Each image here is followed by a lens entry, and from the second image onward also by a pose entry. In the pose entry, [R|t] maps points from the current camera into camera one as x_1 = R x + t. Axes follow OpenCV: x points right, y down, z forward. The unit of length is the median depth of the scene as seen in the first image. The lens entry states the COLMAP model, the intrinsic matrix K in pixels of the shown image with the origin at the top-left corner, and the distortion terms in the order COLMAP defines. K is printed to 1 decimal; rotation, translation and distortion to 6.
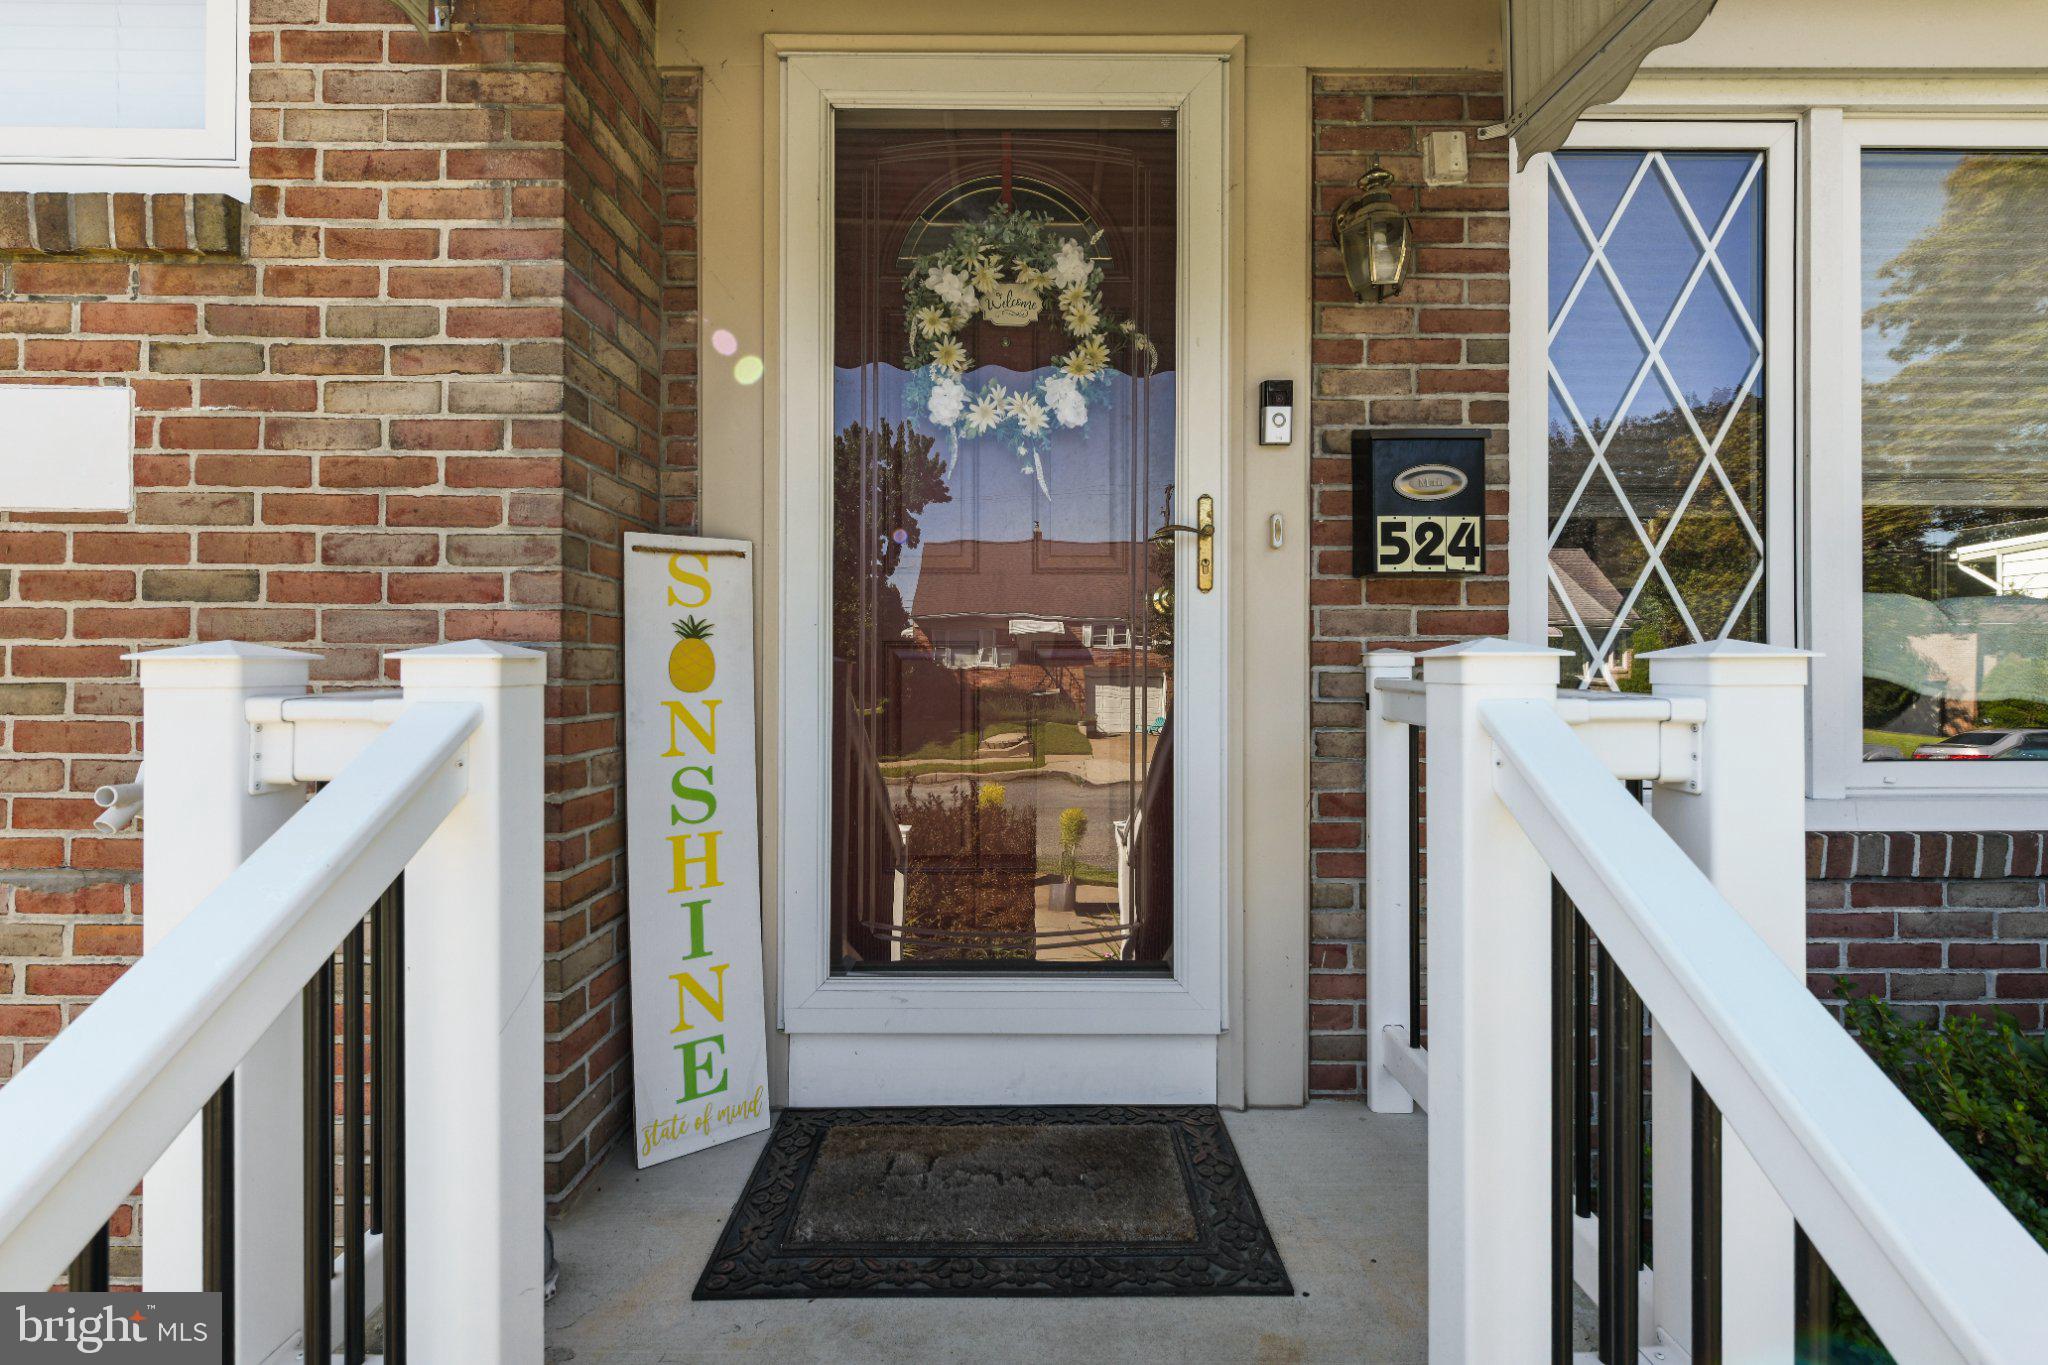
lens RADIAL K [[931.4, 0, 1016.1], [0, 931.4, 661.1], [0, 0, 1]] dist [0.000758, 0.000013]
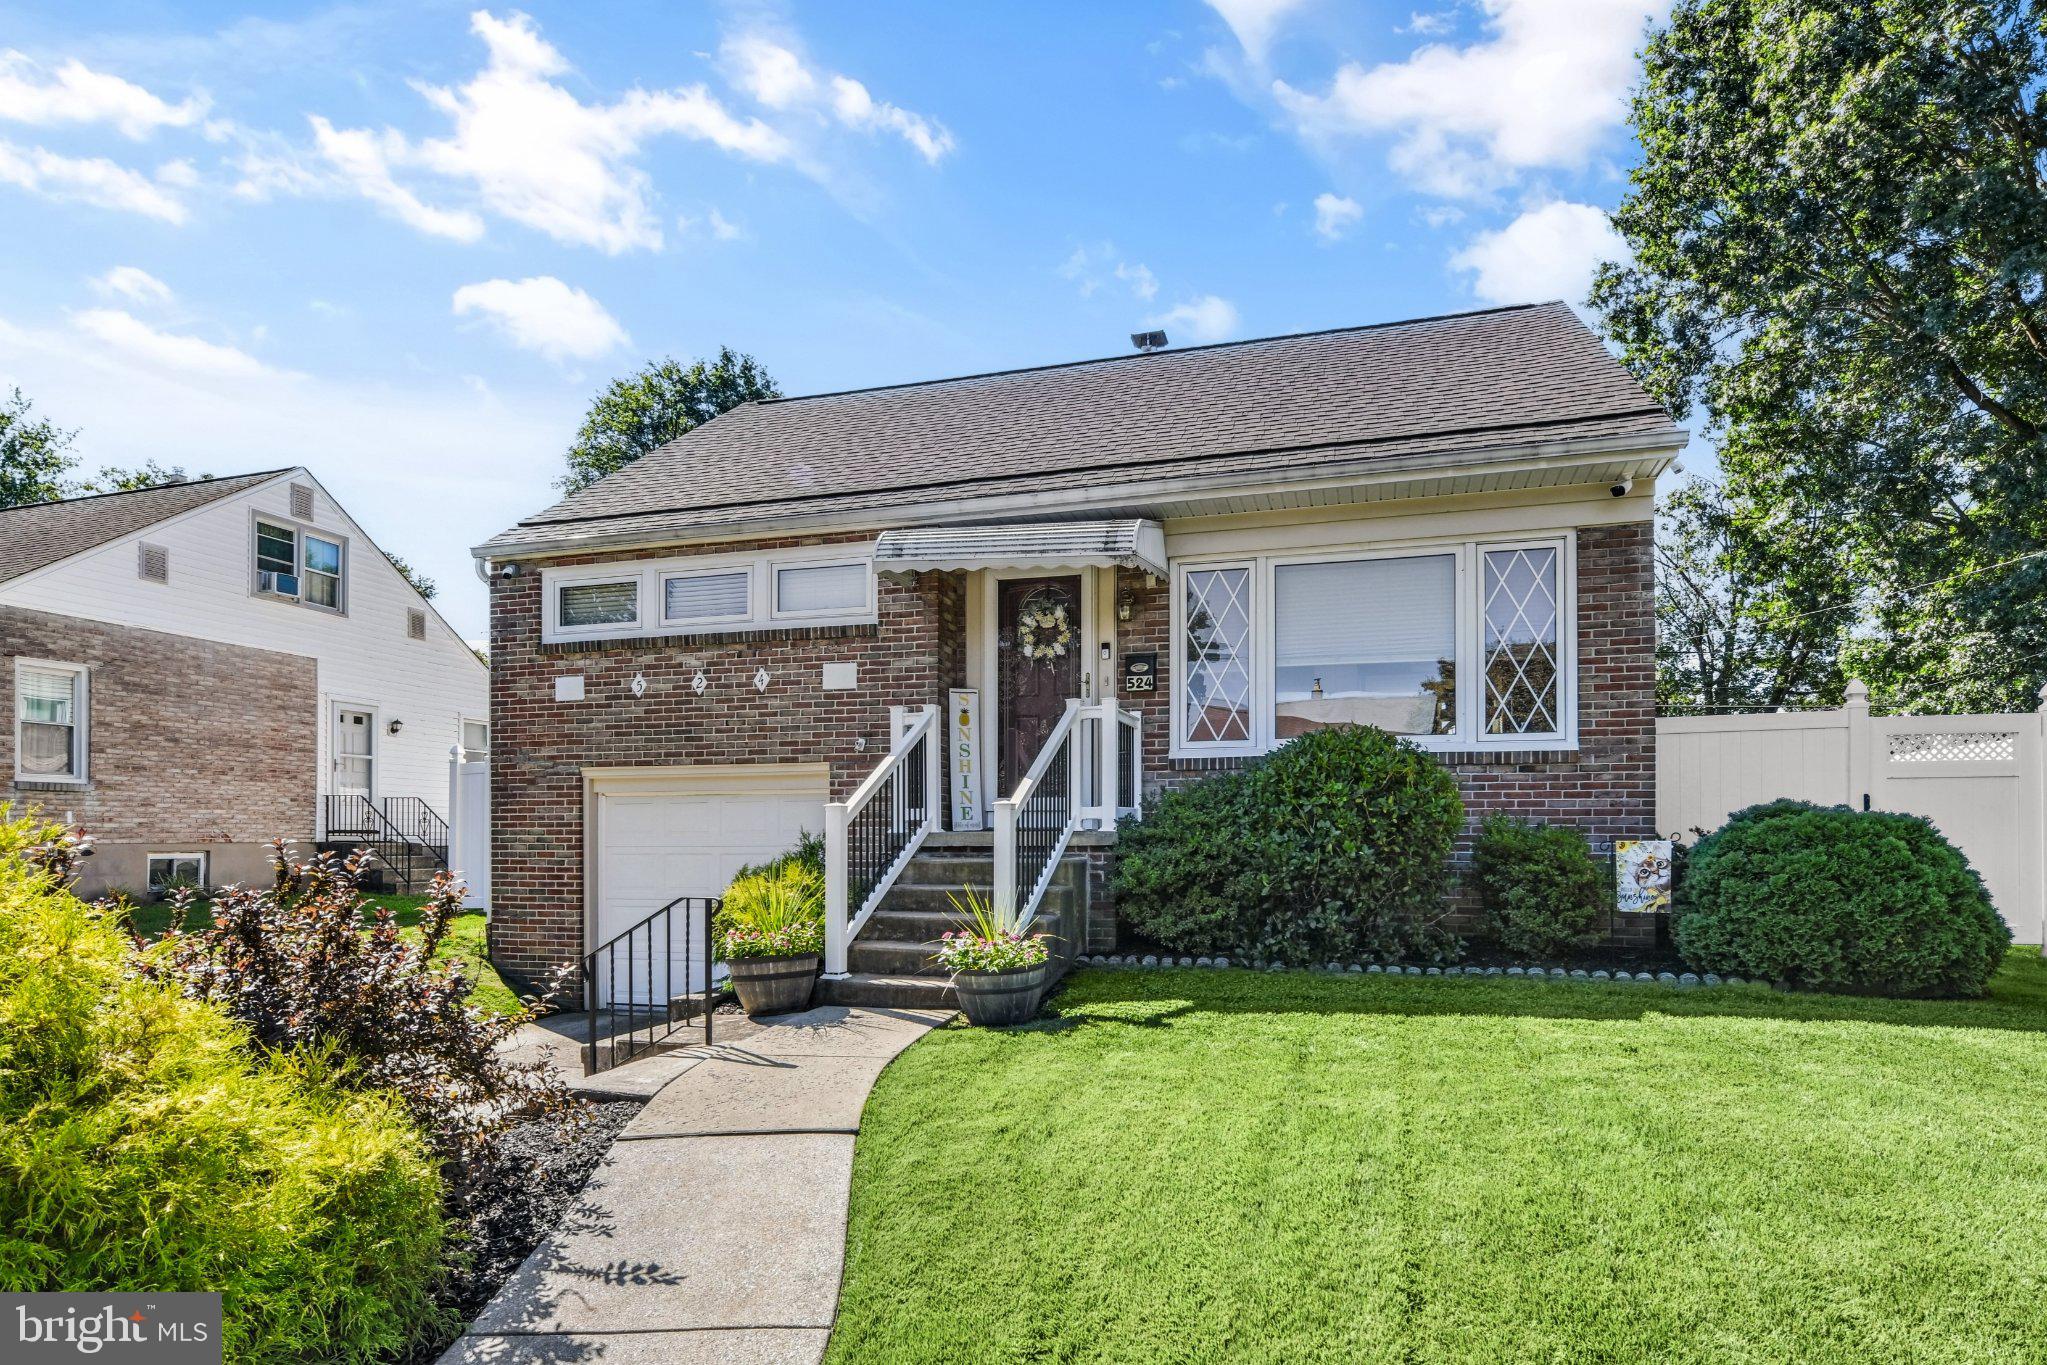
lens RADIAL K [[1067.9, 0, 1029.7], [0, 1067.9, 831.2], [0, 0, 1]] dist [-0.013309, -0.002425]
pose [[0.955308, -0.001780, -0.295607, 1.563169], [0.001582, 0.999998, -0.000910, 0.590918], [0.295609, 0.000402, 0.955309, -4.046038]]
